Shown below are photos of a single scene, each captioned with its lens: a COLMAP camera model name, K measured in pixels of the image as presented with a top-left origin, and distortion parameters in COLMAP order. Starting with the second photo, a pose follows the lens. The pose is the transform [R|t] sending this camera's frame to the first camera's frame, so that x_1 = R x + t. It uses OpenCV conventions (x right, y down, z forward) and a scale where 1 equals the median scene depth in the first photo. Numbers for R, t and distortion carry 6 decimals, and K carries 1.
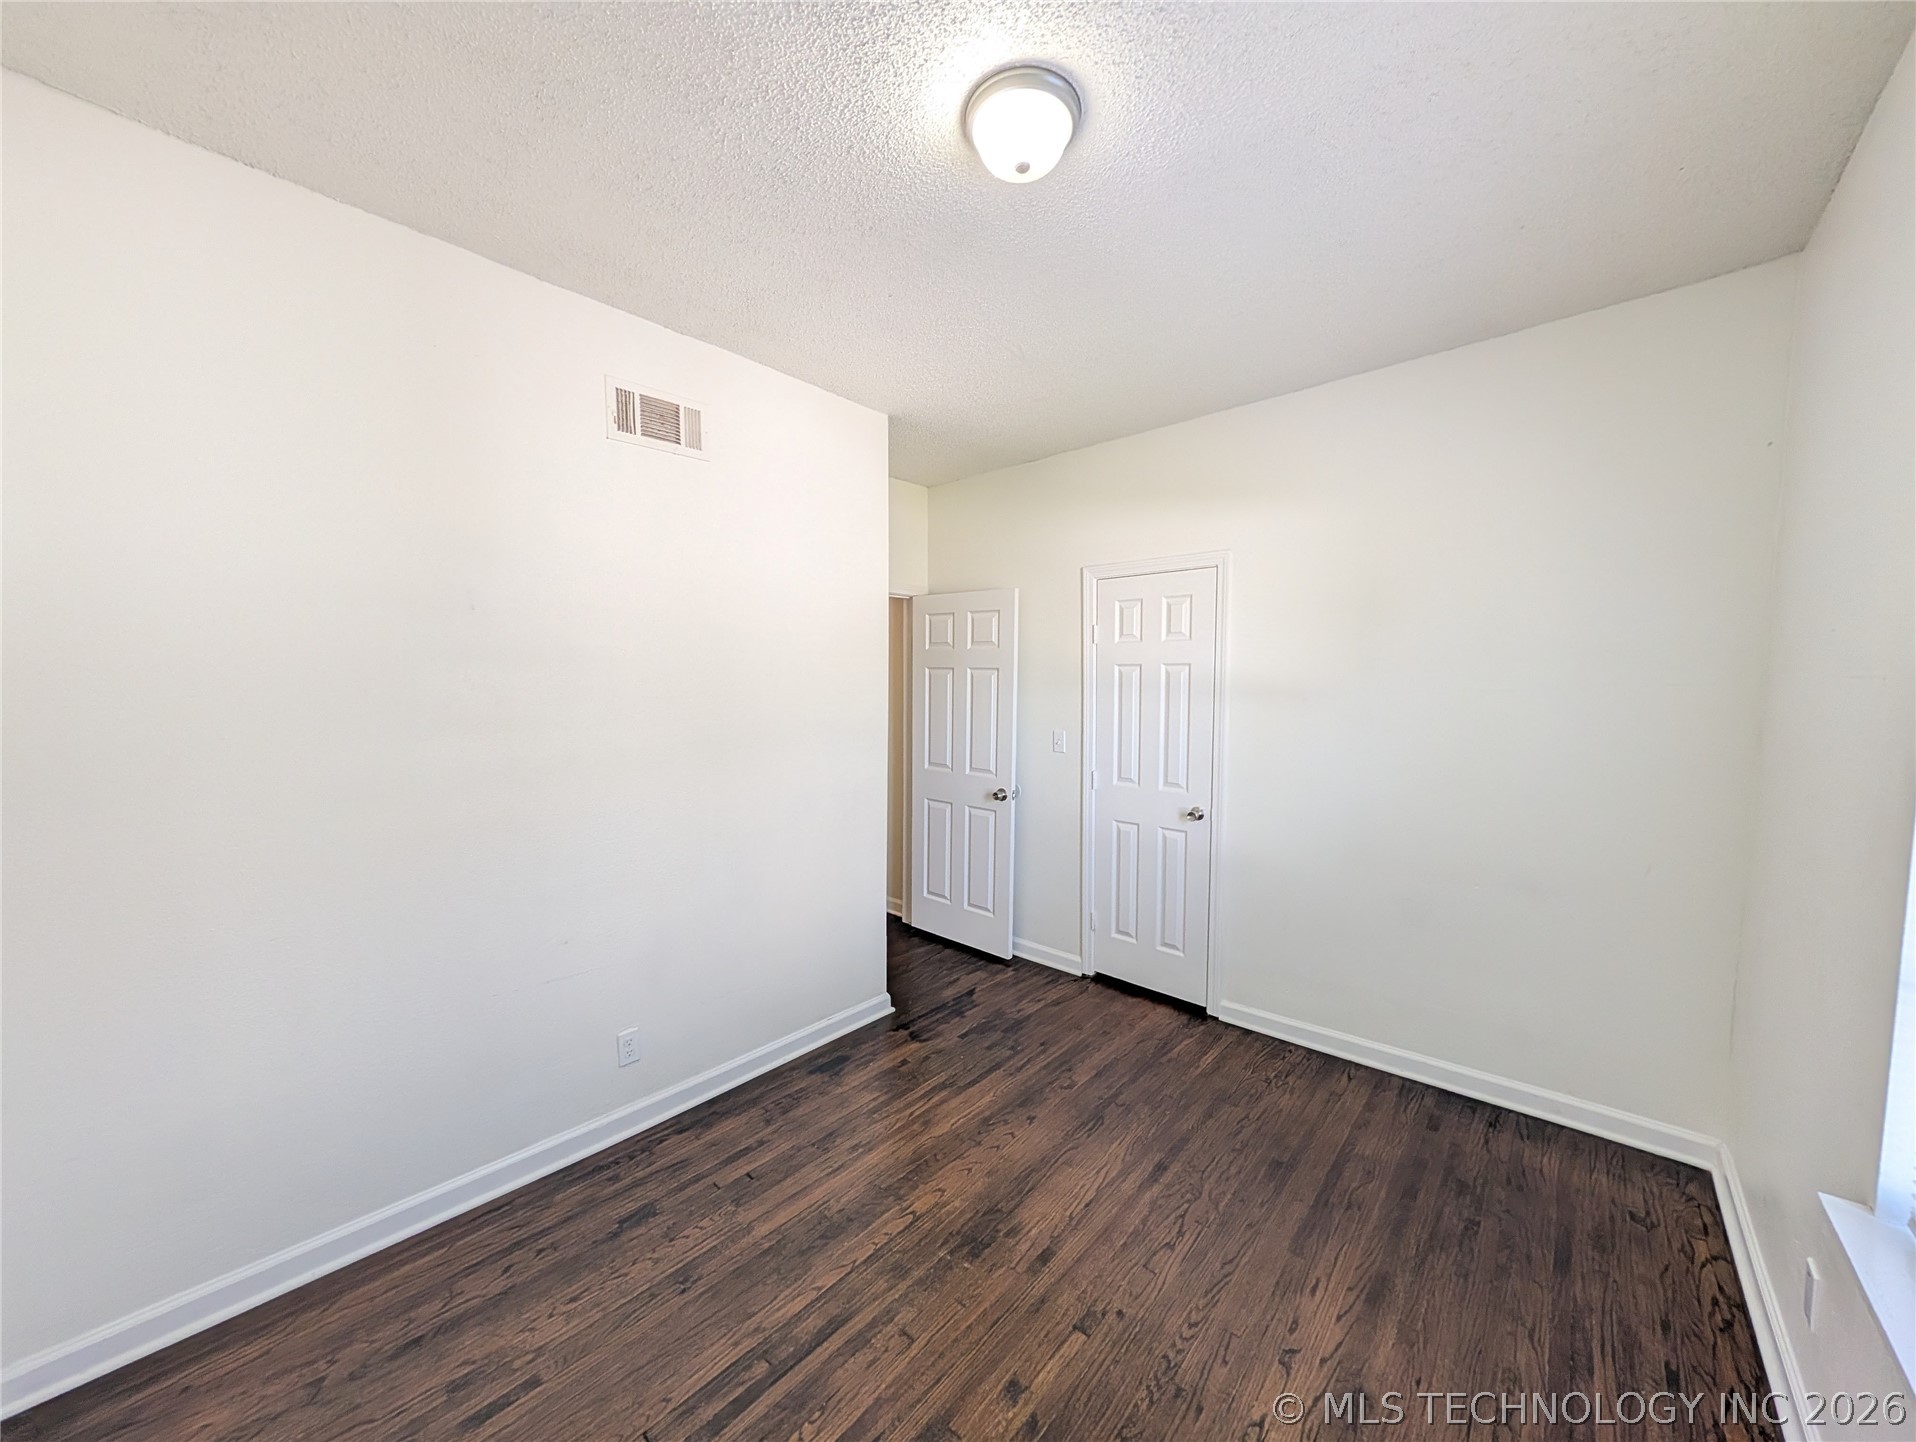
lens RADIAL K [[696.3, 0, 955.5], [0, 696.3, 727.3], [0, 0, 1]] dist [0.001523, -0.000019]
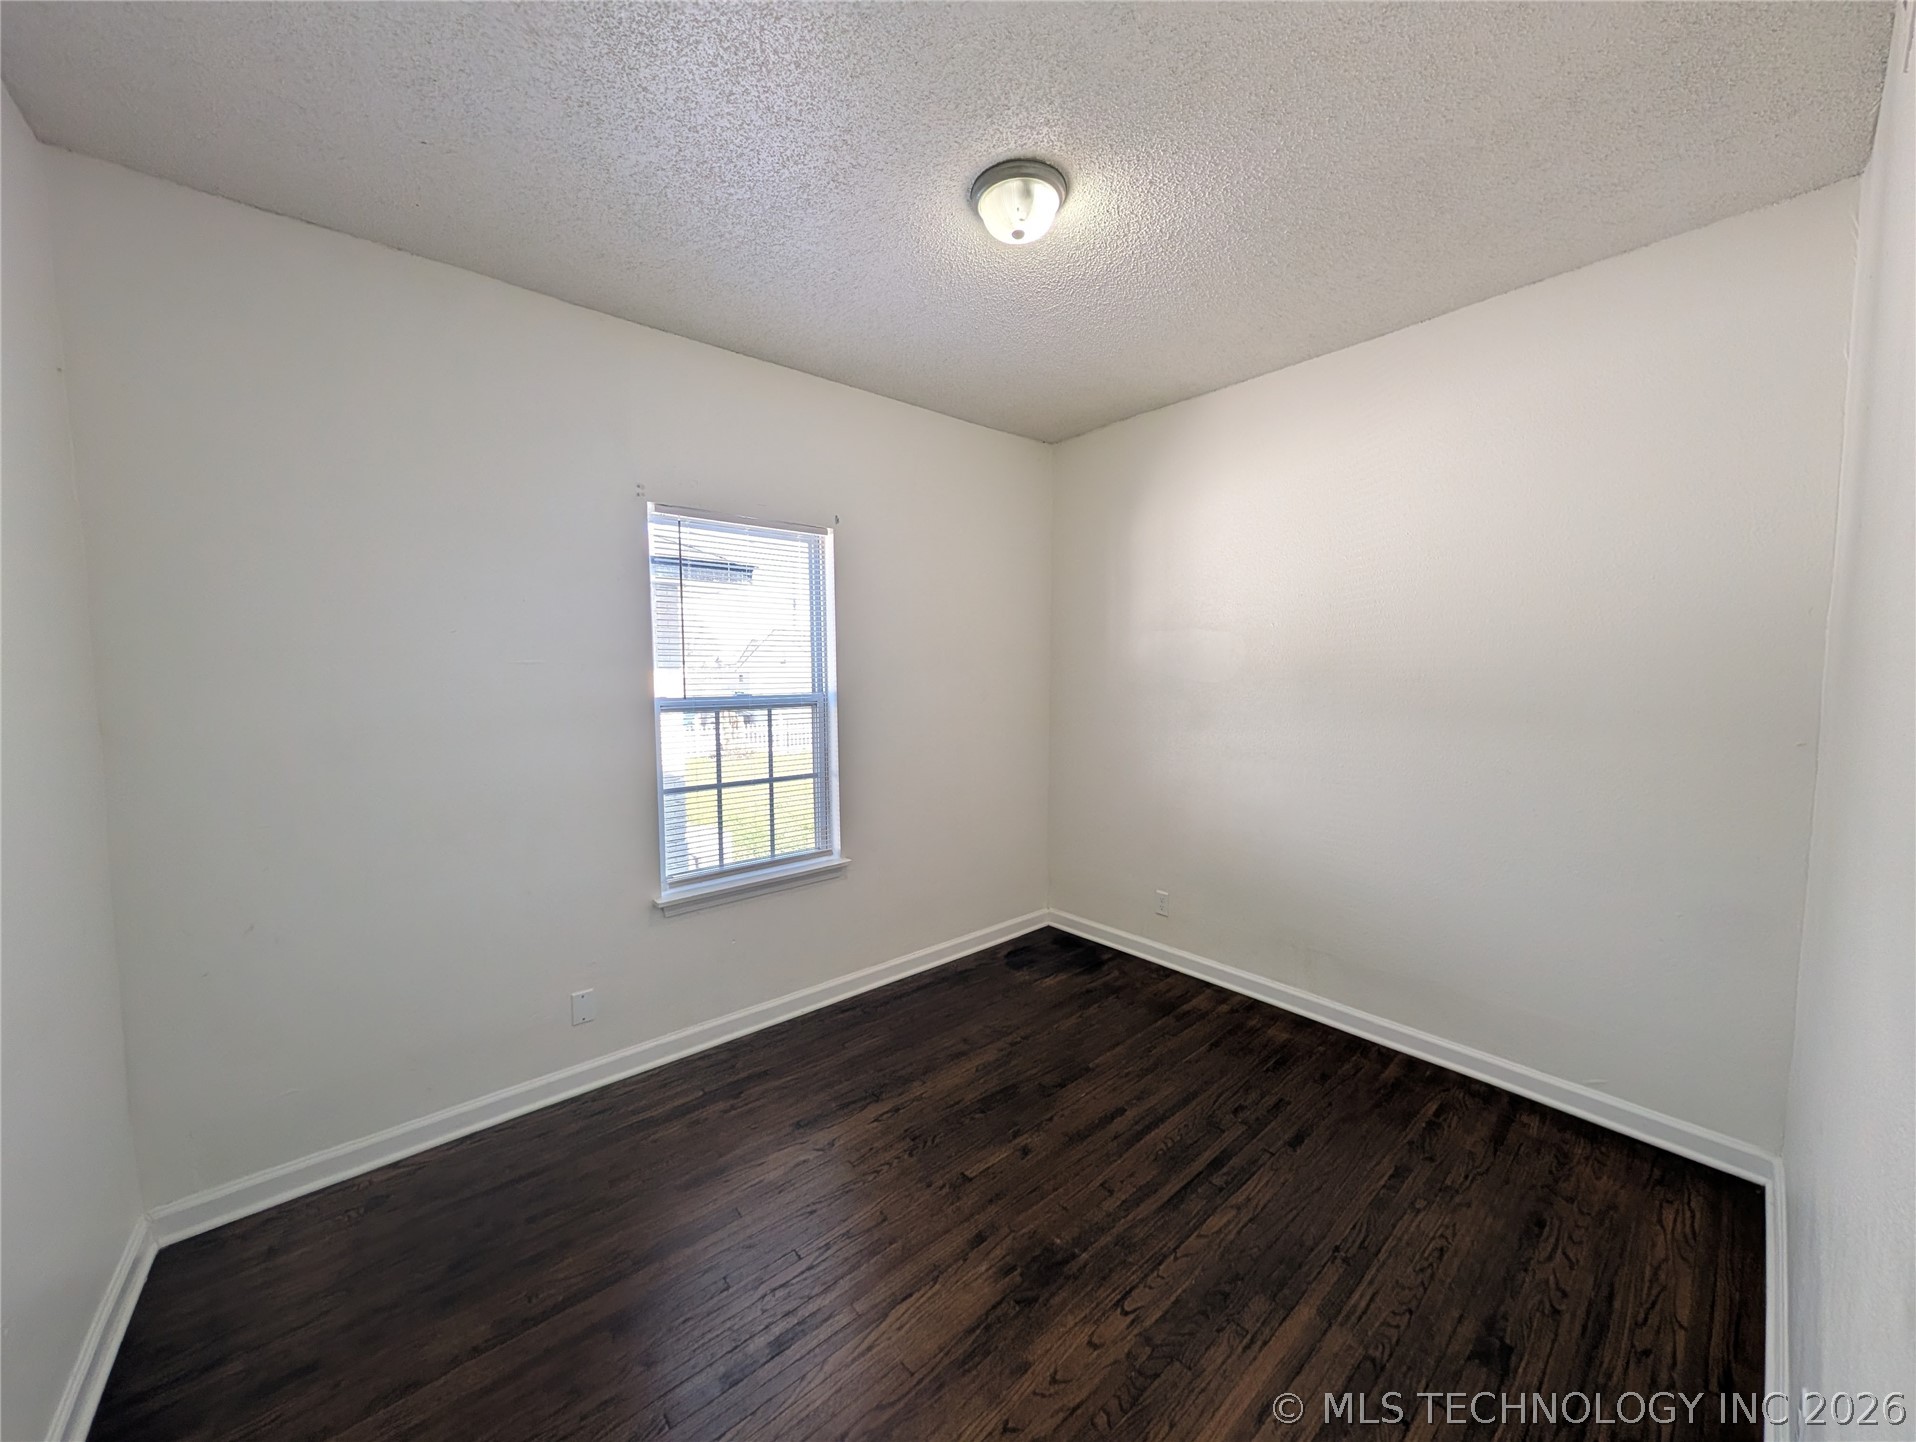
lens RADIAL K [[696.3, 0, 955.5], [0, 696.3, 727.3], [0, 0, 1]] dist [0.001523, -0.000019]
pose [[-0.991576, -0.004691, 0.129445, 0.037228], [0.013759, 0.989875, 0.141274, -0.104910], [-0.128797, 0.141865, -0.981471, 1.953902]]
